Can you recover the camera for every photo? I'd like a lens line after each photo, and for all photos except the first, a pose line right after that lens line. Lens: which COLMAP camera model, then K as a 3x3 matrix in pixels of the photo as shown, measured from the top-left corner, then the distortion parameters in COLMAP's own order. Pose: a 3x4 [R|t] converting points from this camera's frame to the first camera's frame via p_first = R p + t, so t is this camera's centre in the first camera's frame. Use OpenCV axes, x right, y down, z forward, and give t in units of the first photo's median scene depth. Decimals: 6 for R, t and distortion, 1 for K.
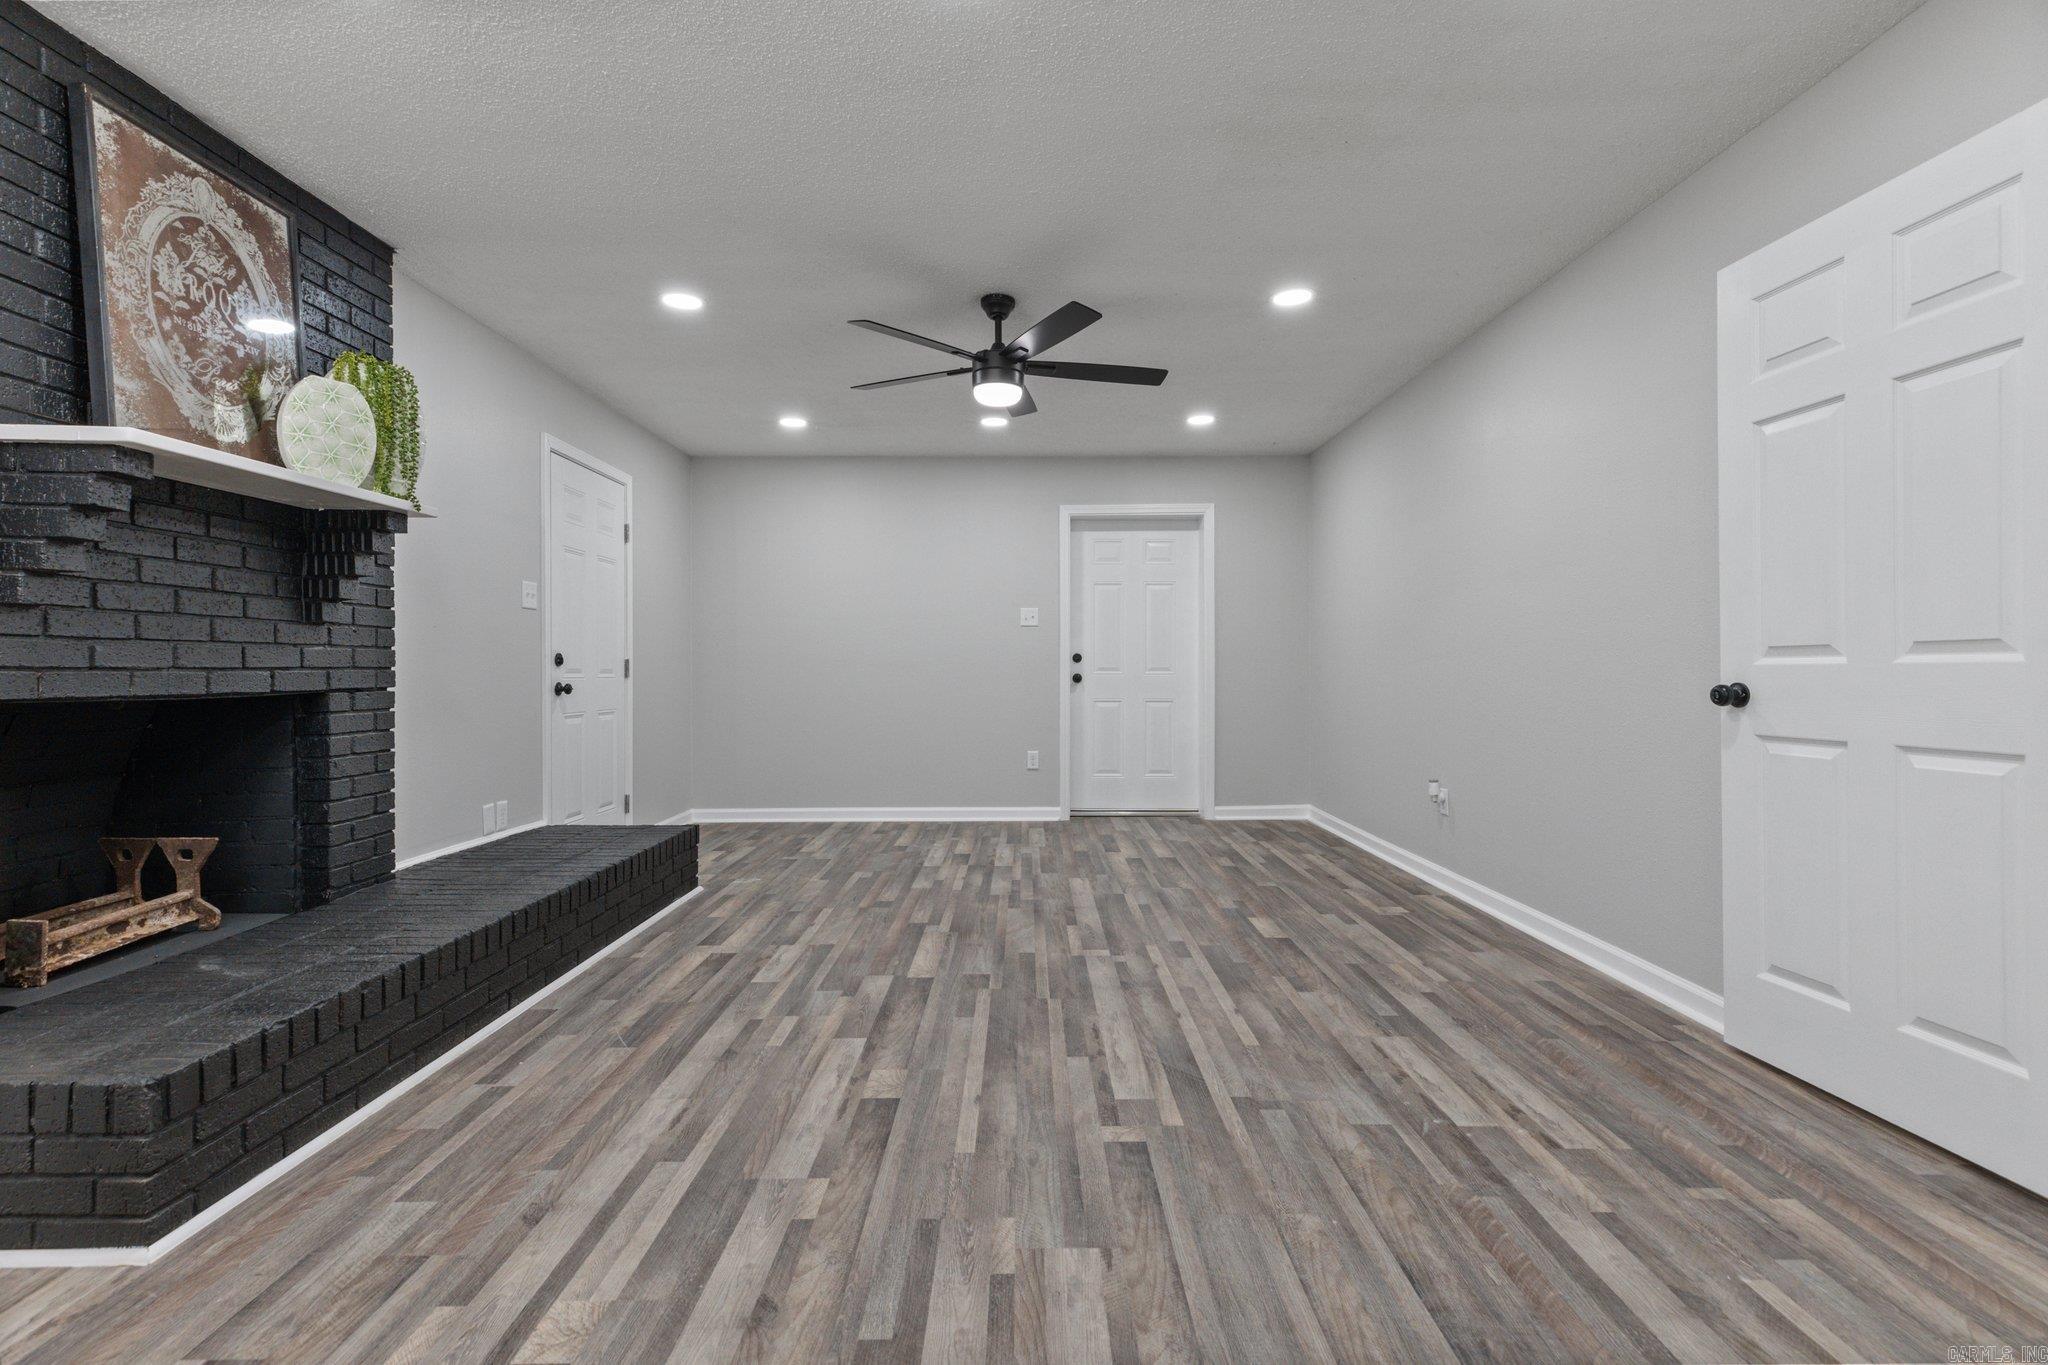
lens RADIAL K [[930.6, 0, 1025.9], [0, 930.6, 668.6], [0, 0, 1]] dist [0.007003, -0.000917]
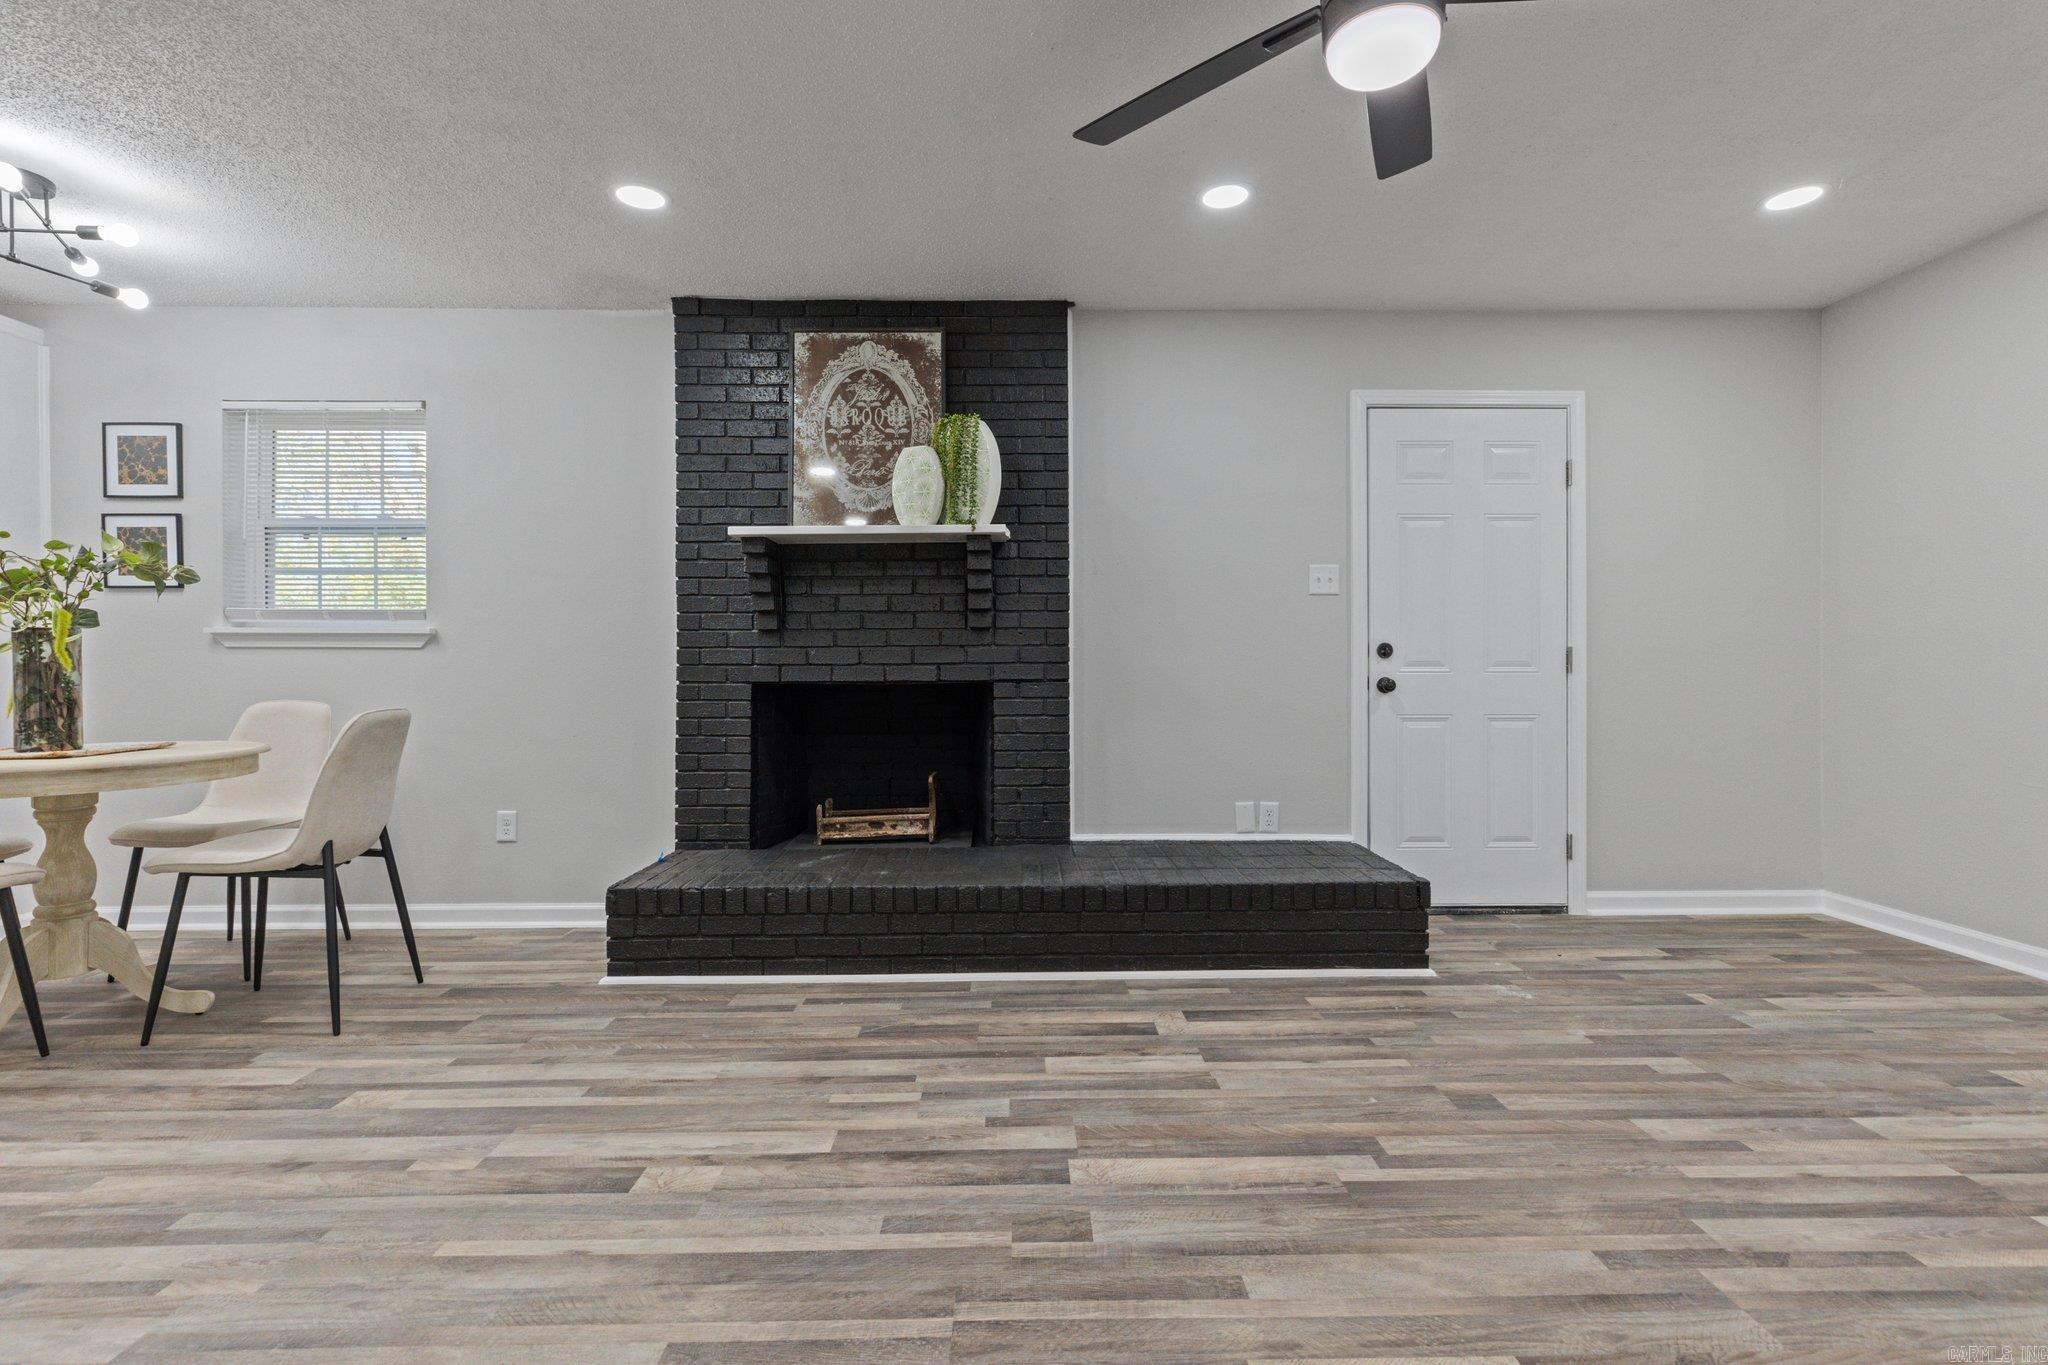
lens RADIAL K [[926.9, 0, 1024.8], [0, 926.9, 665.4], [0, 0, 1]] dist [0.003980, -0.000711]
pose [[0.014562, 0.000321, -0.999894, 0.543069], [0.005812, 0.999983, 0.000406, 0.001953], [0.999877, -0.005818, 0.014559, 1.068348]]
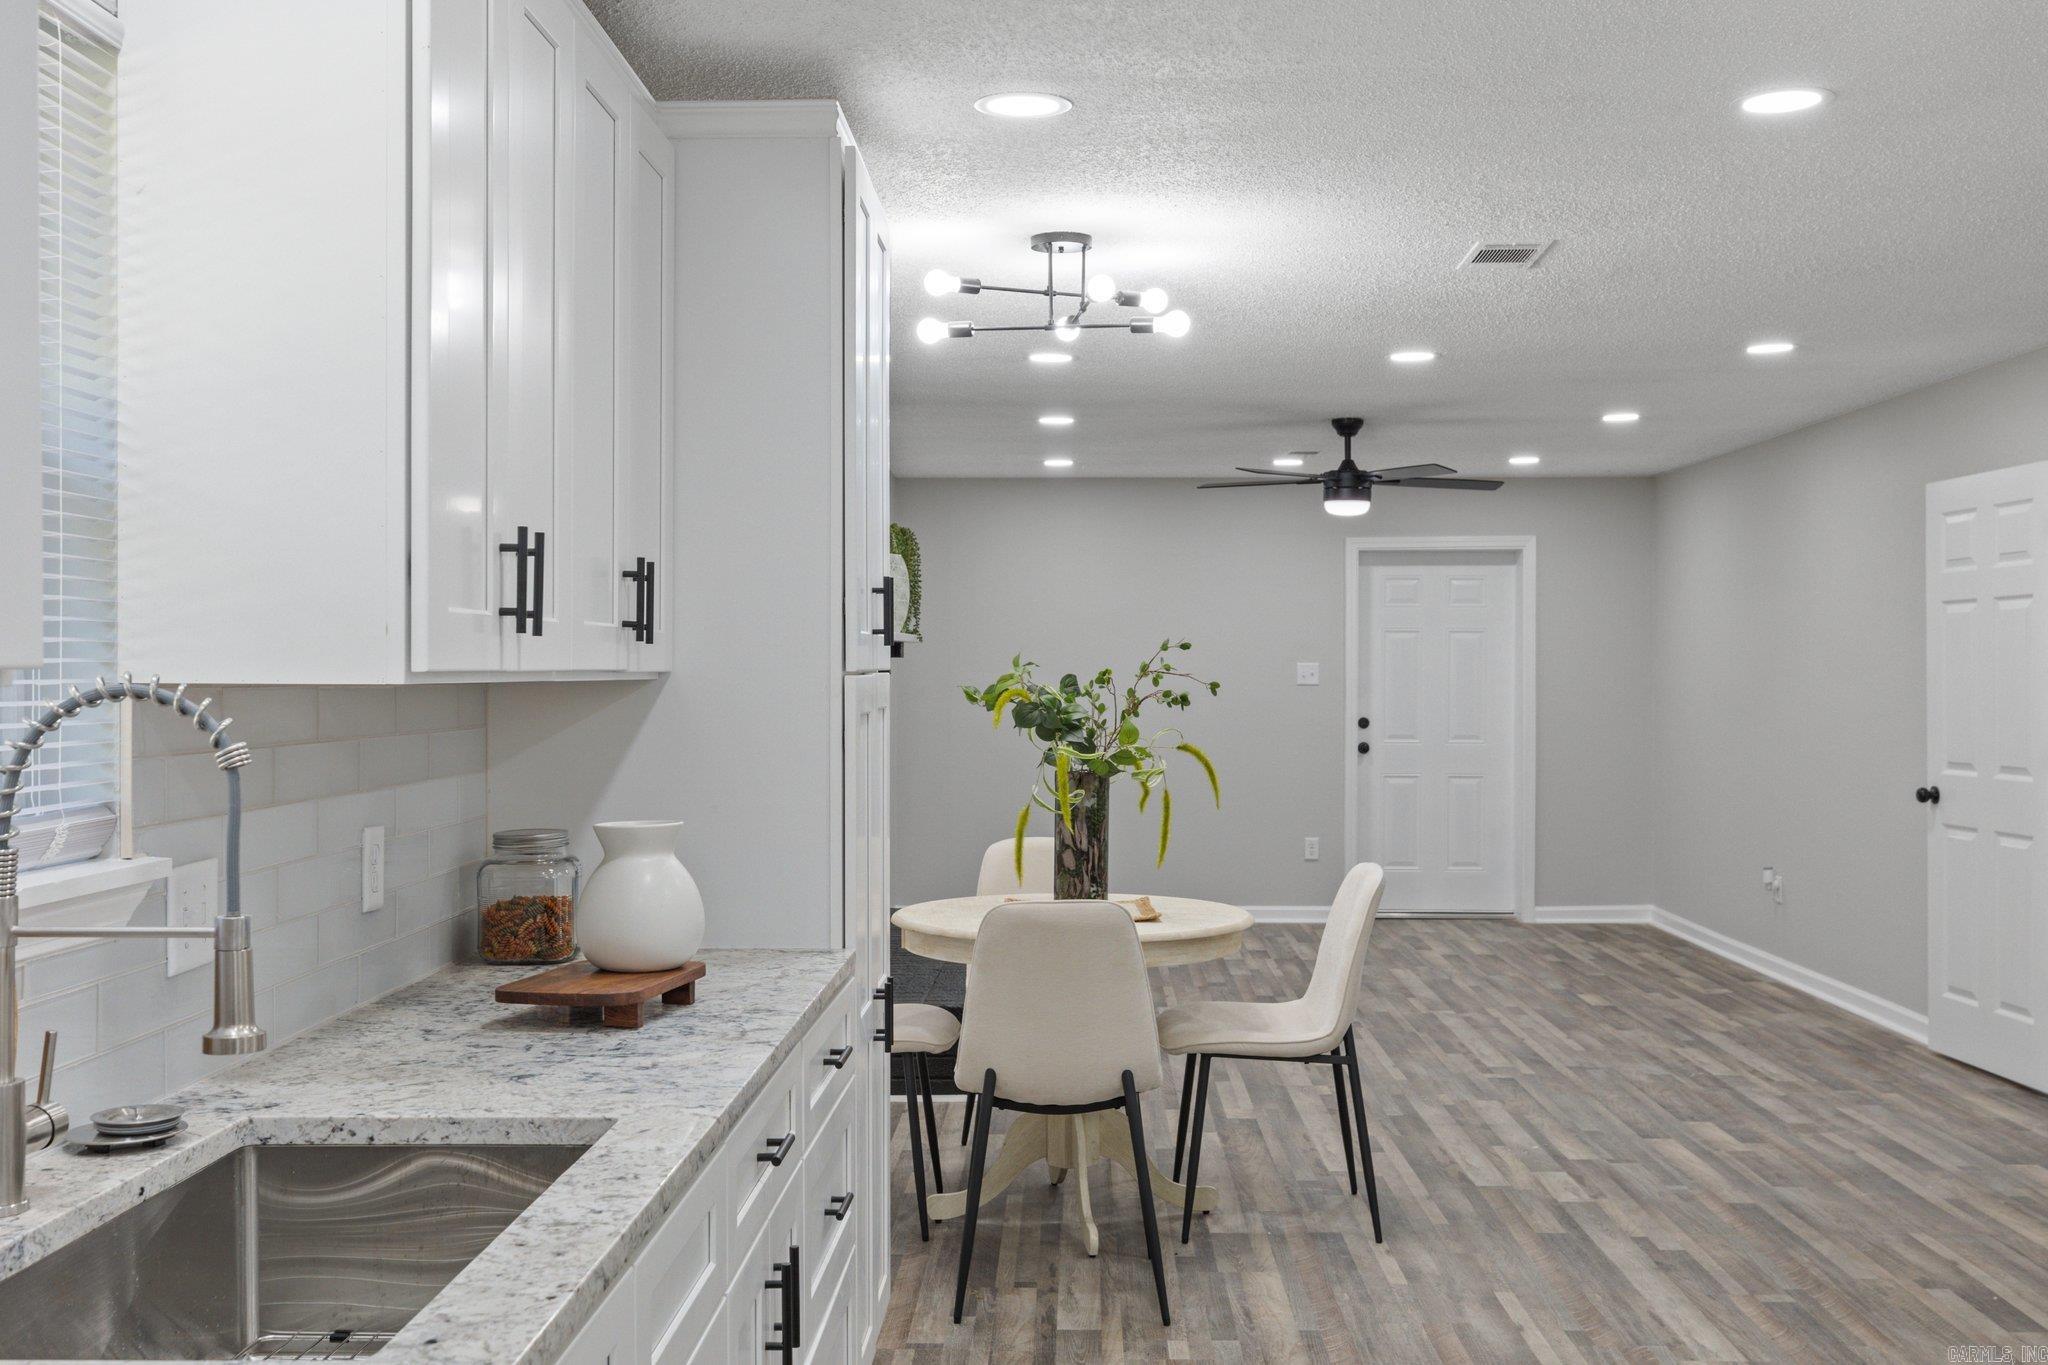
lens RADIAL K [[2018.3, 0, 1024.0], [0, 2018.3, 682.5], [0, 0, 1]] dist [-0.004783, -0.000413]
pose [[0.999505, 0.003253, -0.031303, -0.433290], [-0.003023, 0.999968, 0.007375, -0.137075], [0.031326, -0.007277, 0.999483, -1.779039]]
